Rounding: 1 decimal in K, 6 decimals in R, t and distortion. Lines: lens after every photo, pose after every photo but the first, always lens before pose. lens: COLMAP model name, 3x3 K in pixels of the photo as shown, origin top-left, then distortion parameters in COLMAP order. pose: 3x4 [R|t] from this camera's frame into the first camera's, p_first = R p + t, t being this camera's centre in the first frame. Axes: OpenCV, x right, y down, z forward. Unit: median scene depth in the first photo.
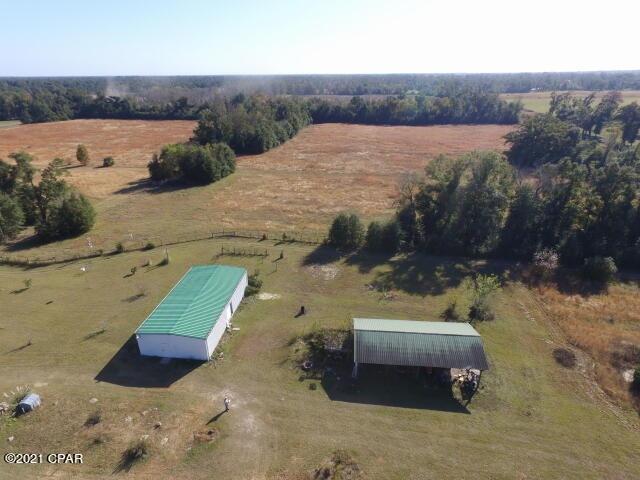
lens RADIAL K [[373.5, 0, 313.6], [0, 373.5, 240.1], [0, 0, 1]] dist [-0.005545, 0.014284]
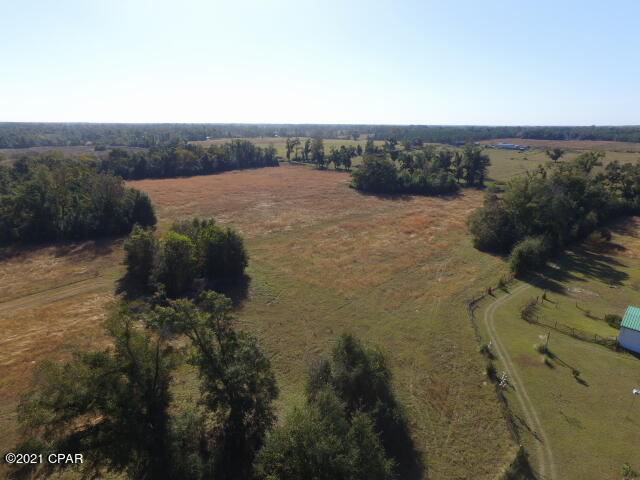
lens RADIAL K [[373.5, 0, 313.6], [0, 373.5, 240.1], [0, 0, 1]] dist [-0.005545, 0.014284]
pose [[0.615860, -0.225257, 0.754968, -1.513092], [0.311363, 0.949836, 0.029407, -0.410195], [-0.723719, 0.216959, 0.655102, 0.964690]]
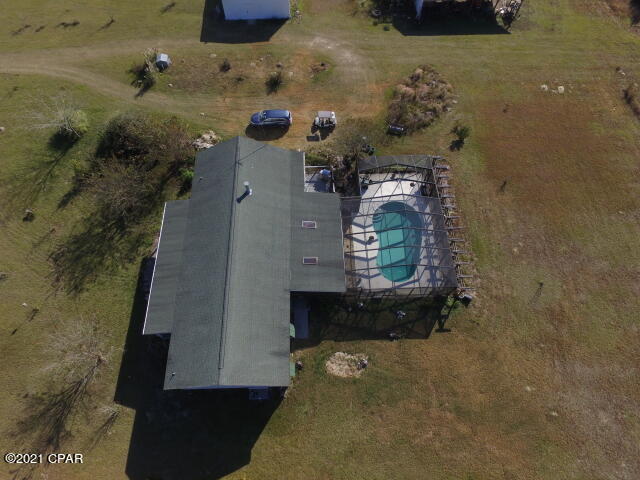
lens RADIAL K [[373.5, 0, 313.6], [0, 373.5, 240.1], [0, 0, 1]] dist [-0.005545, 0.014284]
pose [[0.987015, -0.142393, 0.074340, -0.312320], [0.062653, 0.767416, 0.638081, 0.097763], [-0.147908, -0.625138, 0.766372, -0.235380]]
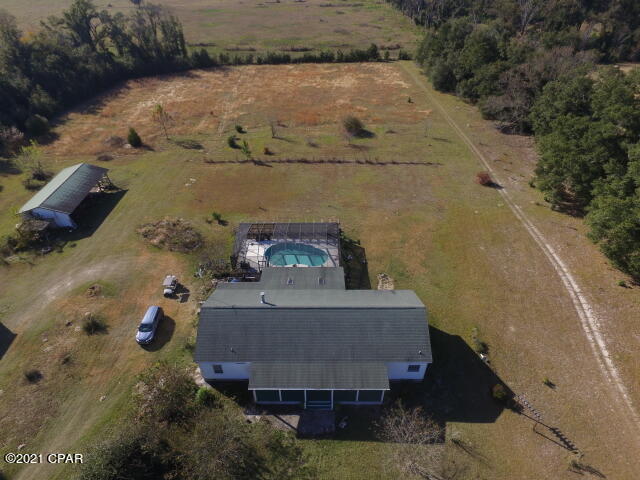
lens RADIAL K [[373.5, 0, 313.6], [0, 373.5, 240.1], [0, 0, 1]] dist [-0.005545, 0.014284]
pose [[-0.123870, -0.598061, 0.791820, -0.815045], [0.413617, 0.694221, 0.589049, -0.023775], [-0.901985, 0.400475, 0.161375, 0.031173]]
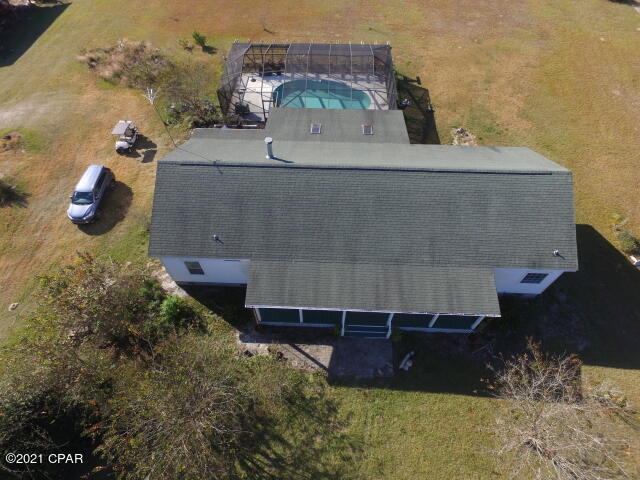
lens RADIAL K [[373.5, 0, 313.6], [0, 373.5, 240.1], [0, 0, 1]] dist [-0.005545, 0.014284]
pose [[-0.087654, -0.808724, 0.581621, -0.635928], [0.414084, 0.501452, 0.759658, 0.178065], [-0.906008, 0.307427, 0.290926, 0.138523]]
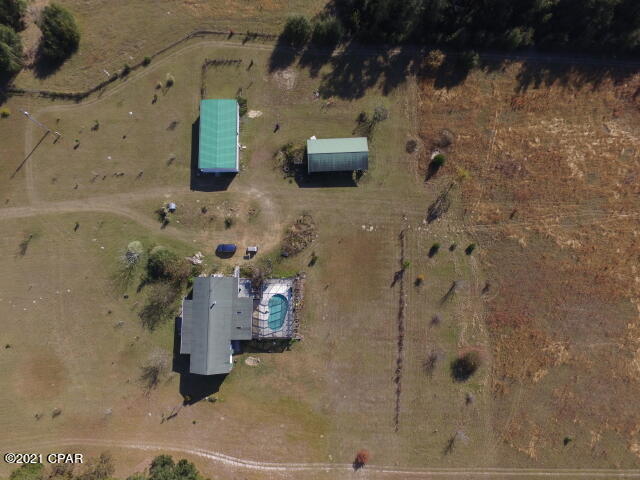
lens RADIAL K [[375.7, 0, 320.0], [0, 375.7, 240.0], [0, 0, 1]] dist [-0.001427, -0.001089]
pose [[0.991391, -0.127776, 0.028602, 0.046076], [0.042015, 0.517322, 0.854759, -0.988834], [-0.124014, -0.846198, 0.518237, -0.355368]]
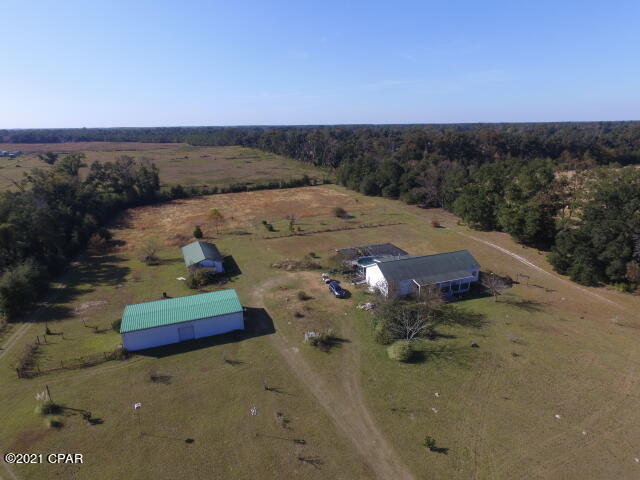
lens RADIAL K [[373.5, 0, 313.6], [0, 373.5, 240.1], [0, 0, 1]] dist [-0.005545, 0.014284]
pose [[-0.464723, -0.250828, 0.849187, -1.304755], [0.373830, 0.813797, 0.444956, -0.349307], [-0.802673, 0.524232, -0.284423, 0.829326]]
